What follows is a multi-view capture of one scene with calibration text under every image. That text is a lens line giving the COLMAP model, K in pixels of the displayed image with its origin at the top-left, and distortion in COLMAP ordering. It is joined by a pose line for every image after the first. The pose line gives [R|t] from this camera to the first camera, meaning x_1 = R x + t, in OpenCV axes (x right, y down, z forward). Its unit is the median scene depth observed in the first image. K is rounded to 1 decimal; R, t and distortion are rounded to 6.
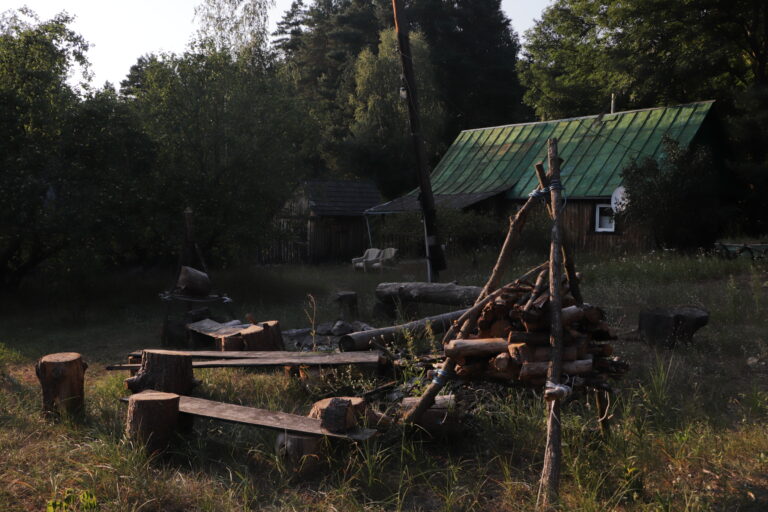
lens RADIAL K [[808.0, 0, 381.7], [0, 808.0, 256.6], [0, 0, 1]] dist [-0.030603, 0.000000]
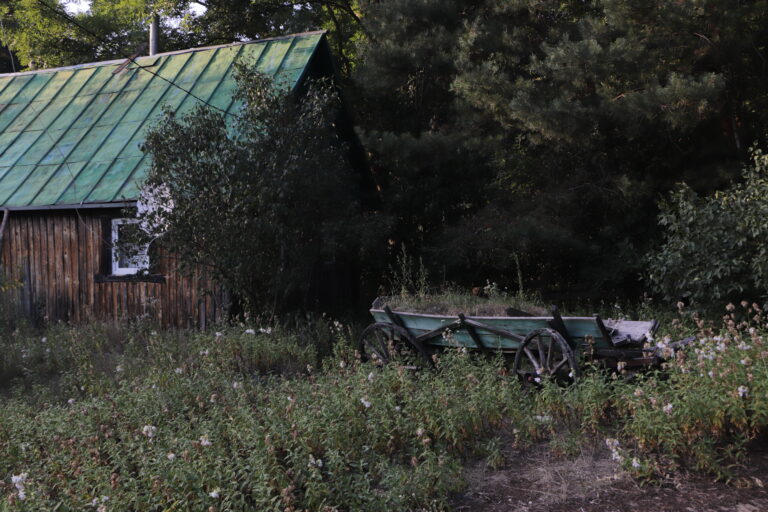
lens RADIAL K [[808.0, 0, 383.4], [0, 808.0, 255.2], [0, 0, 1]] dist [-0.030603, 0.000000]
pose [[0.881628, -0.040042, 0.470244, 0.173204], [0.053403, 0.998459, -0.015102, -0.025869], [-0.468914, 0.038427, 0.882407, 0.473740]]
